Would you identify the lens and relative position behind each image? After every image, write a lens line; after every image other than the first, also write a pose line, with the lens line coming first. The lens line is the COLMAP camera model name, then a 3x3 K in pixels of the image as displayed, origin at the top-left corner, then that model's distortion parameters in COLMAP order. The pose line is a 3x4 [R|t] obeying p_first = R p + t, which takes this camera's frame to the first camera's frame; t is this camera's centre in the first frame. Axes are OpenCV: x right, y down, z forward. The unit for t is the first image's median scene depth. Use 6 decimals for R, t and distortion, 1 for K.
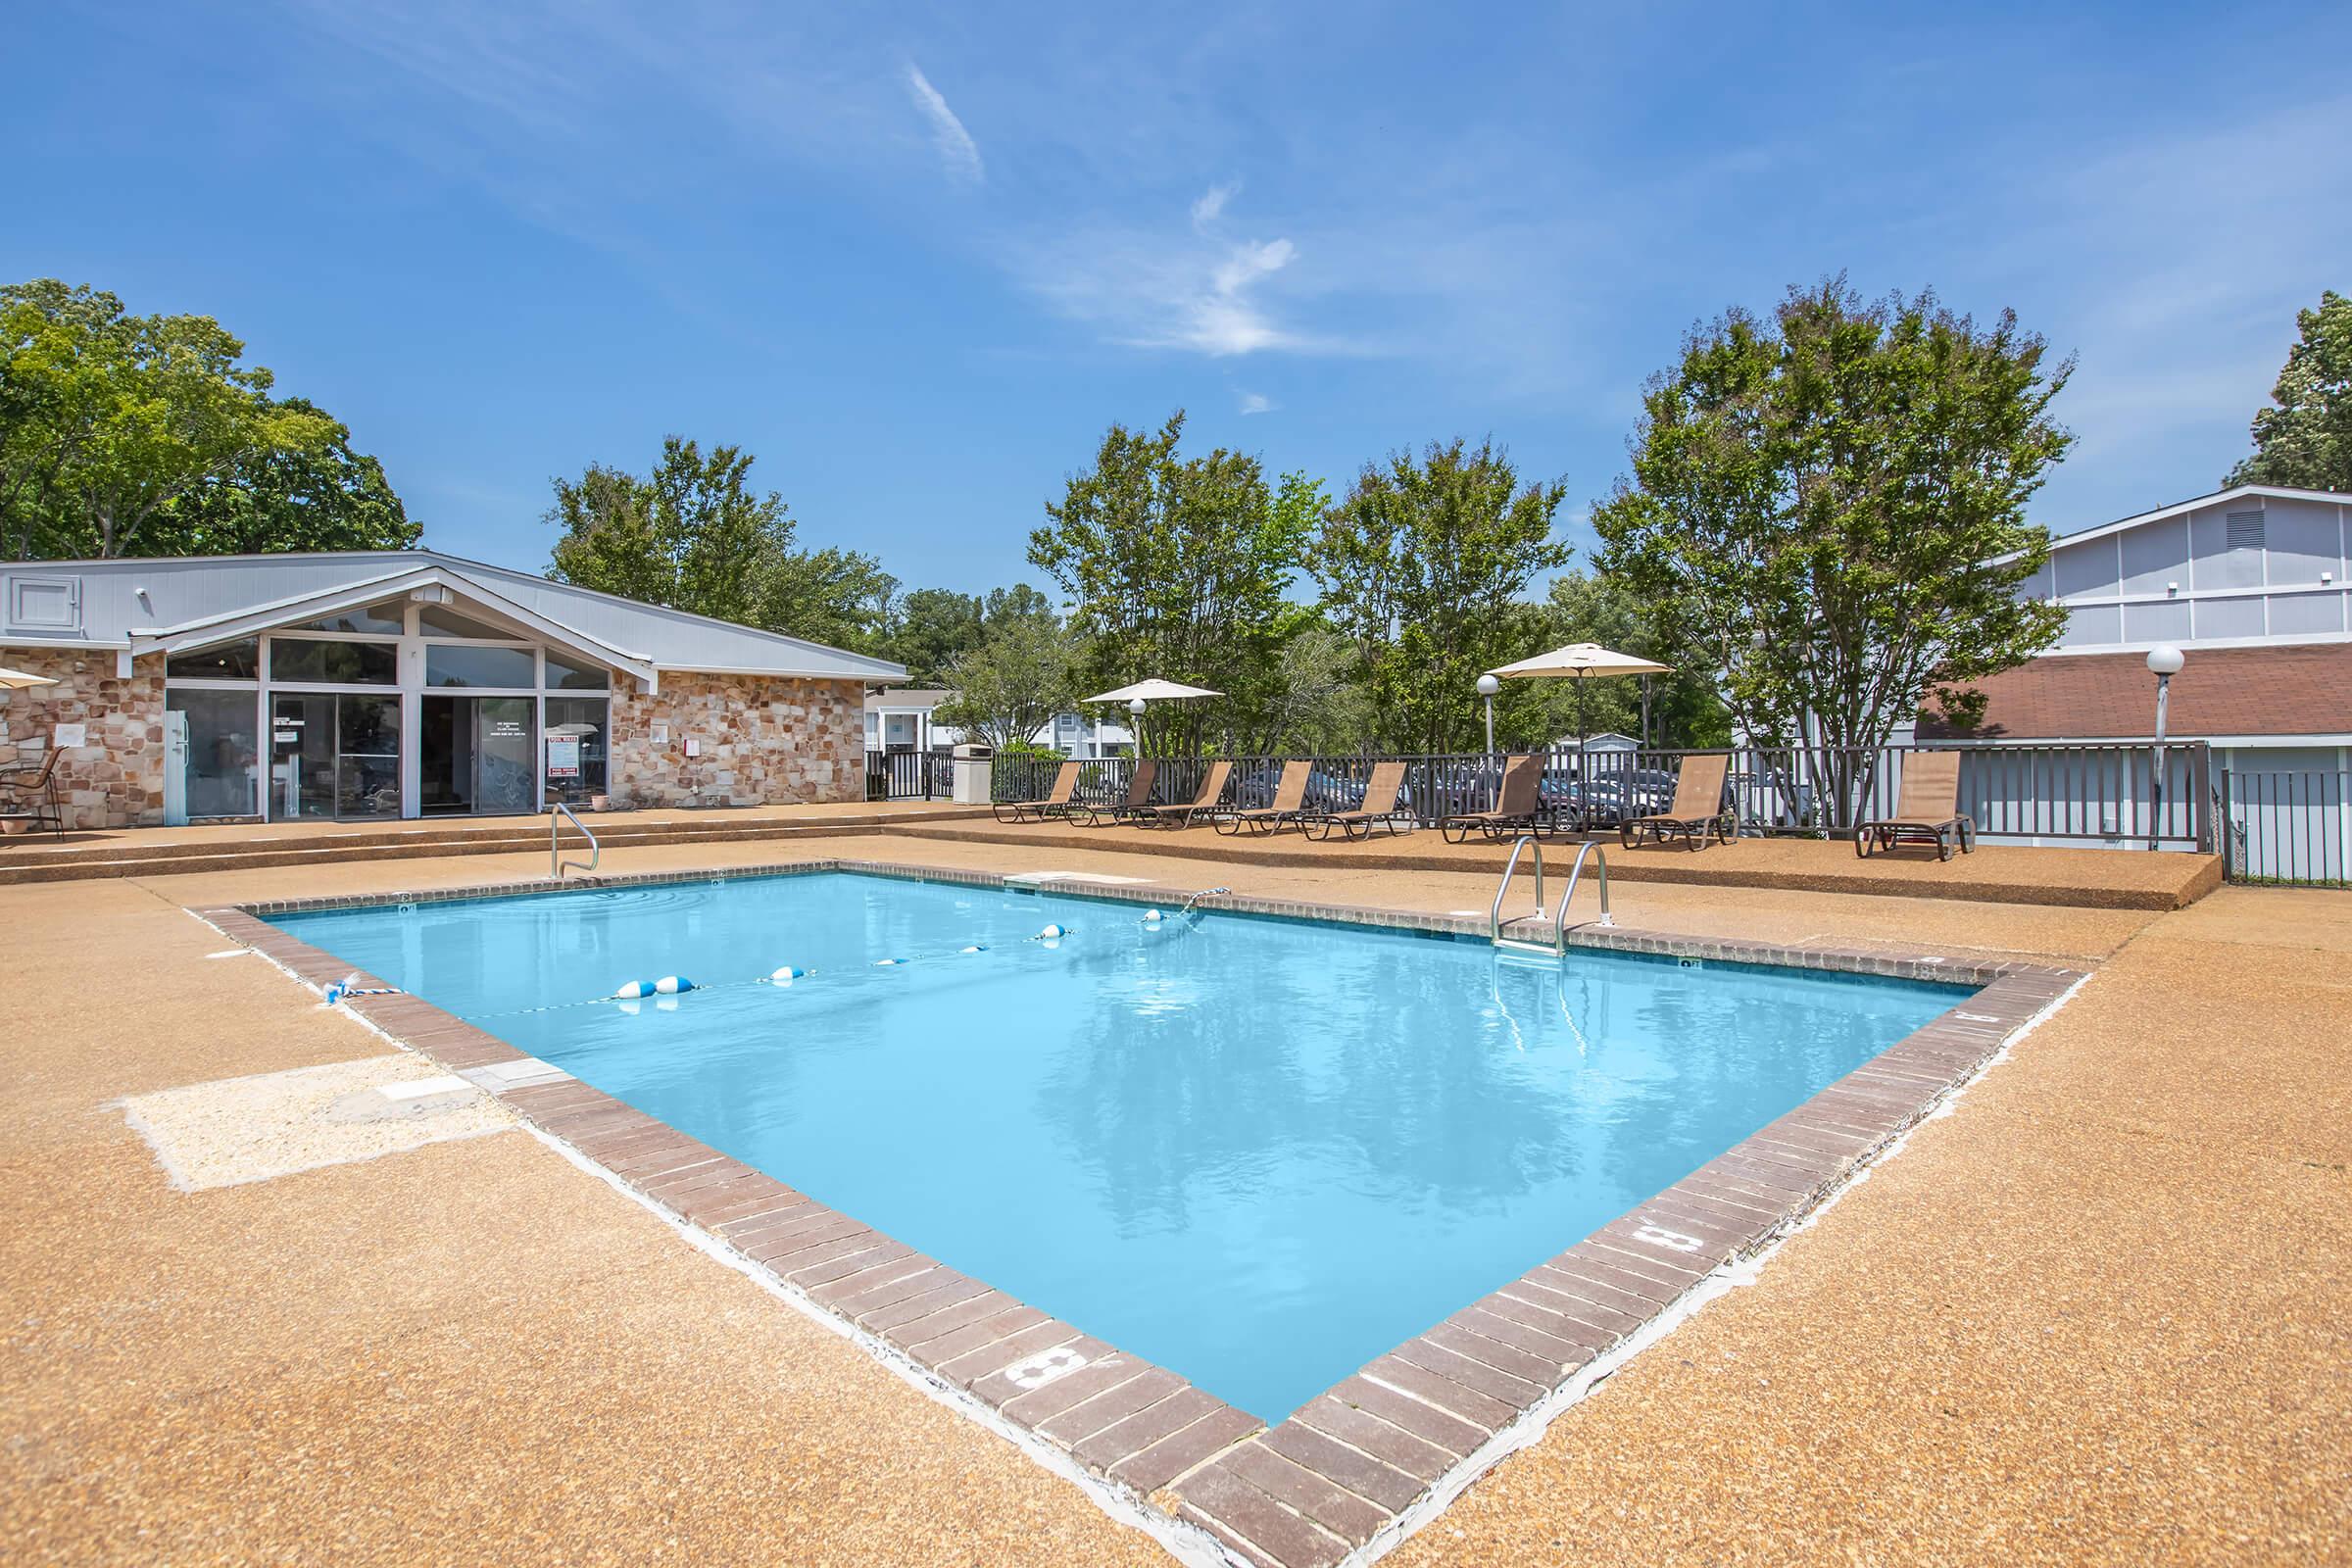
lens RADIAL K [[1194.4, 0, 1129.0], [0, 1194.4, 739.7], [0, 0, 1]] dist [-0.049788, 0.017672]
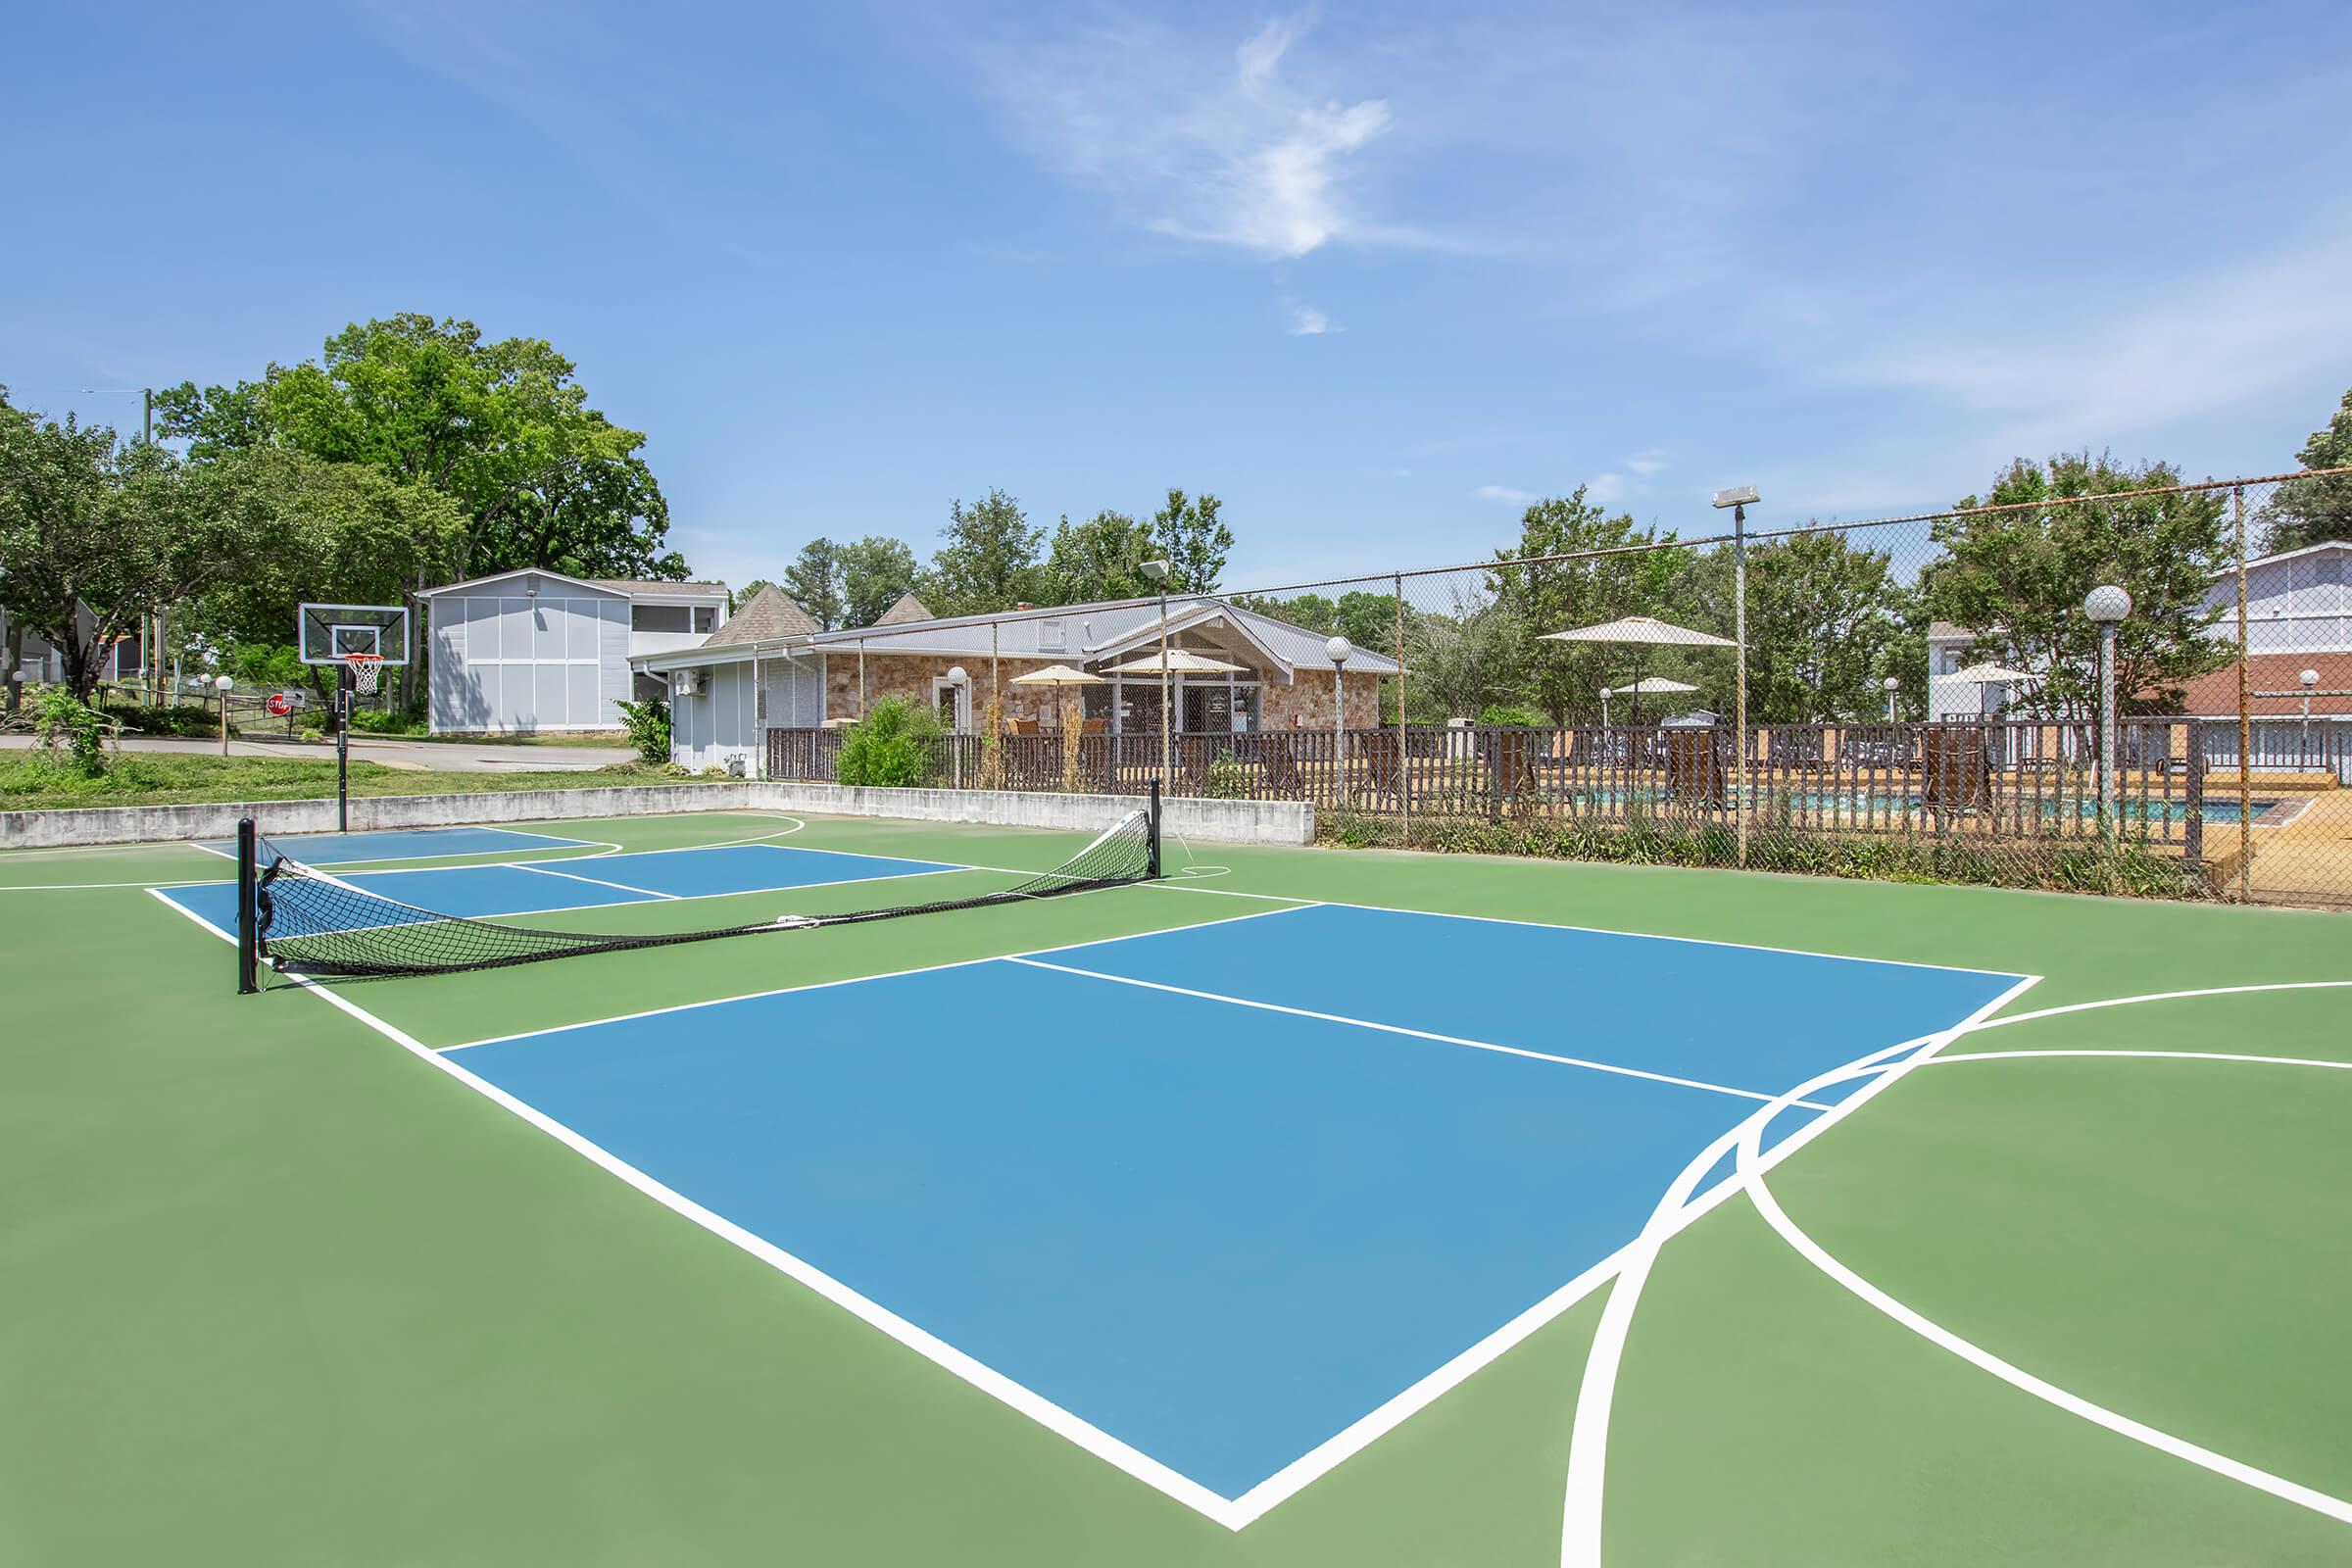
lens RADIAL K [[1263.7, 0, 1177.7], [0, 1263.7, 765.8], [0, 0, 1]] dist [-0.064266, 0.025031]
pose [[0.999262, -0.005169, 0.038064, -0.602621], [0.003726, 0.999275, 0.037893, 0.003541], [-0.038232, -0.037723, 0.998557, -0.590984]]
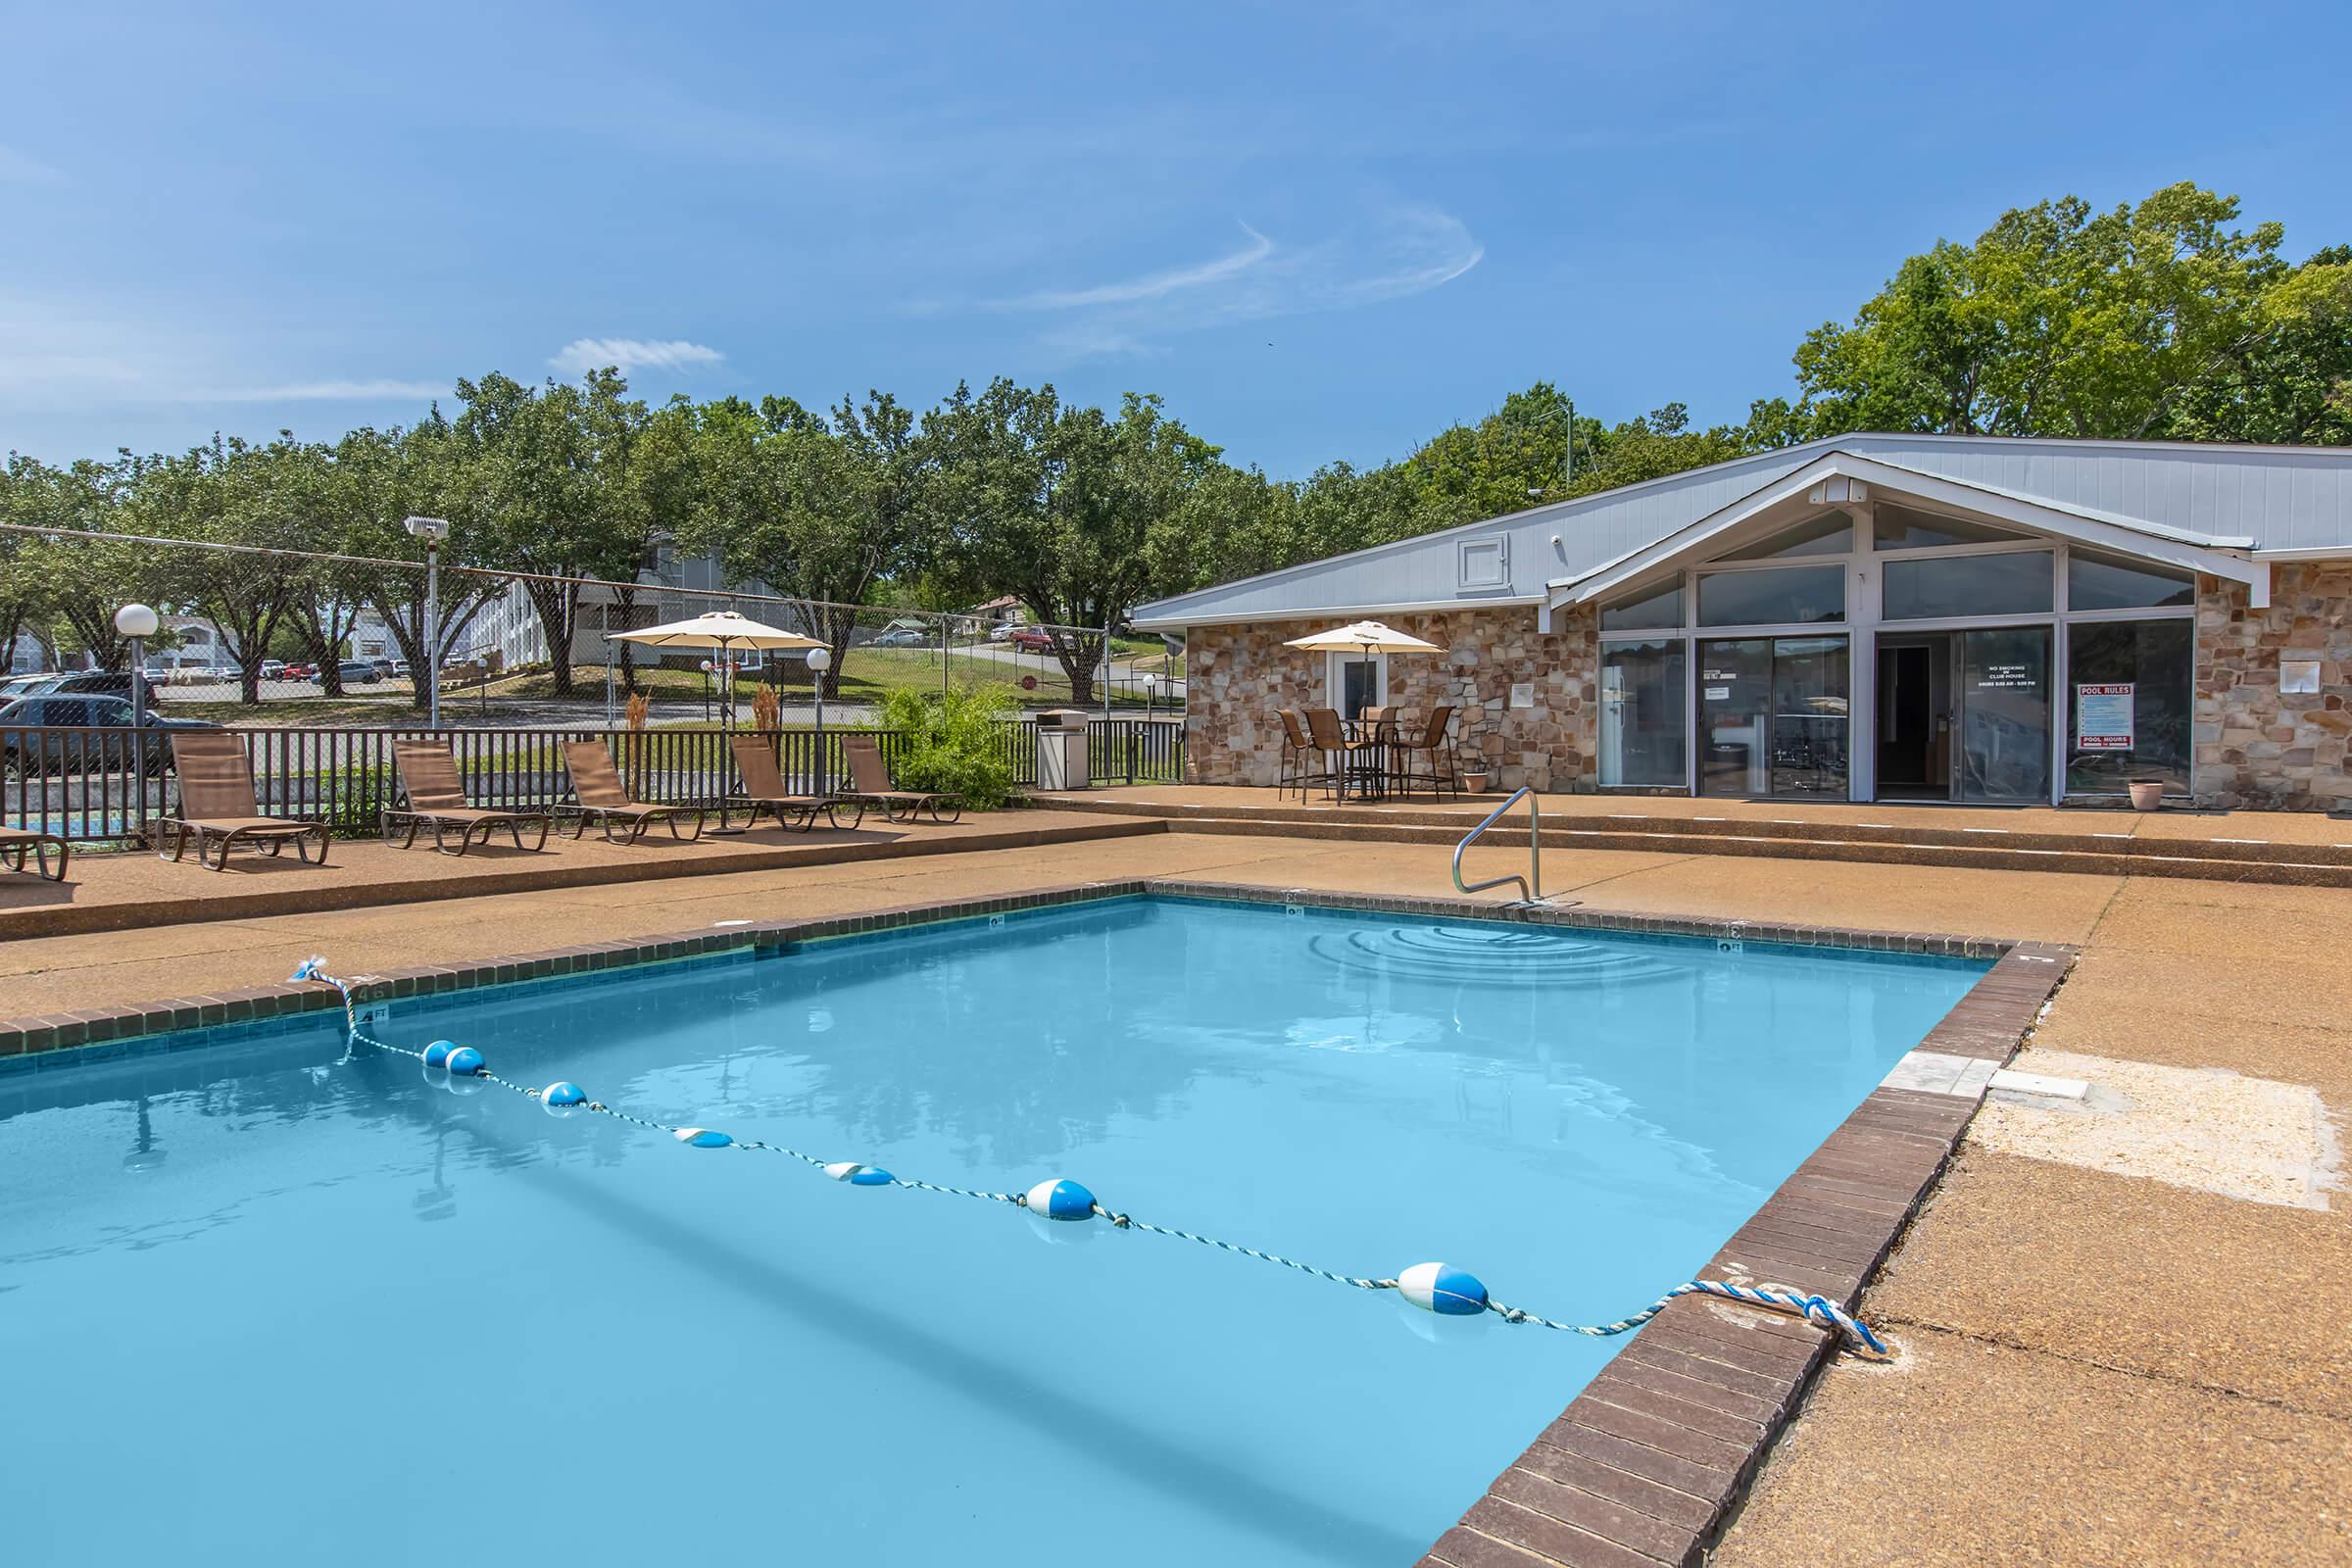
lens RADIAL K [[1396.5, 0, 1186.8], [0, 1396.5, 743.2], [0, 0, 1]] dist [-0.000003, 0.000805]
pose [[0.206560, 0.019893, -0.978232, 0.137708], [0.012508, 0.999658, 0.022969, 0.004519], [0.978354, -0.016980, 0.206241, 0.363211]]
